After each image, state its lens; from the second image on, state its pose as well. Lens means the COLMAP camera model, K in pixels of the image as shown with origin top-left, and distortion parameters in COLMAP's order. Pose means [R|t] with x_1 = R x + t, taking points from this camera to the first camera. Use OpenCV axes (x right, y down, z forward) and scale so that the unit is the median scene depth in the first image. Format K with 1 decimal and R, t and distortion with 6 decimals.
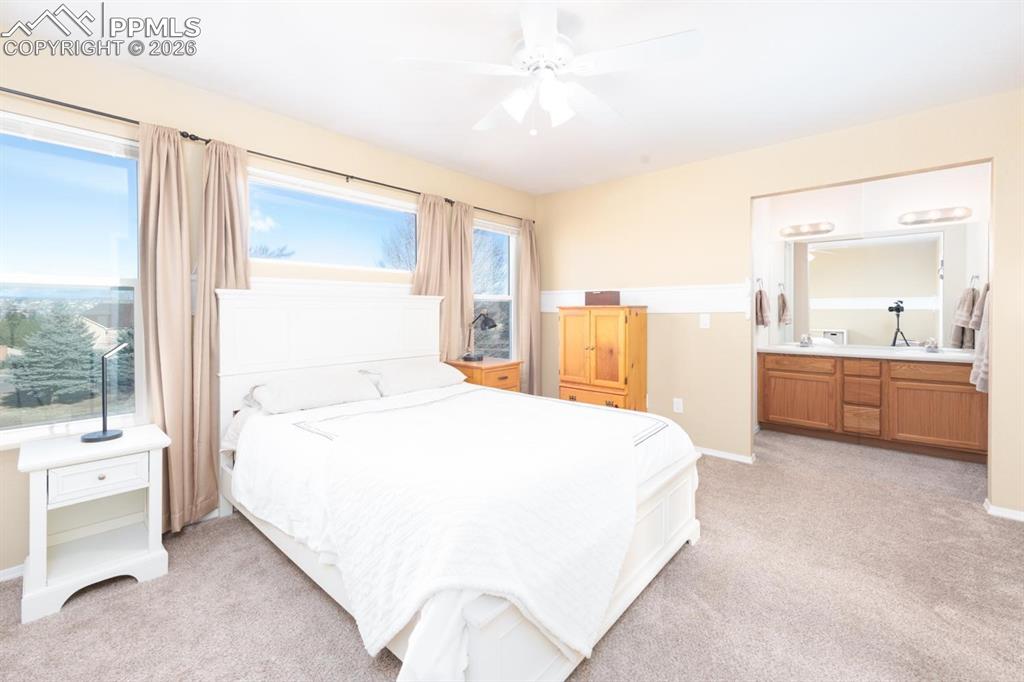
lens RADIAL K [[419.8, 0, 521.6], [0, 419.8, 316.1], [0, 0, 1]] dist [0.003930, -0.000172]
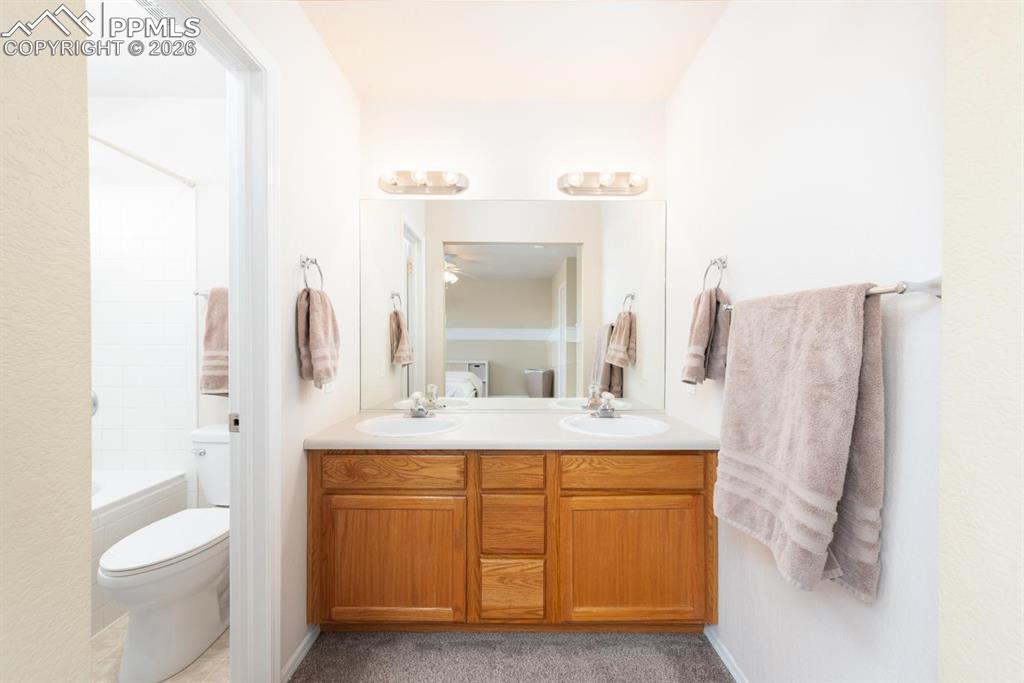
lens RADIAL K [[400.9, 0, 504.8], [0, 400.9, 342.8], [0, 0, 1]] dist [0.003102, -0.000161]
pose [[0.765902, 0.001406, 0.642955, 0.496495], [0.001531, 0.999991, -0.004011, -0.011820], [-0.642955, 0.004056, 0.765893, 0.639279]]
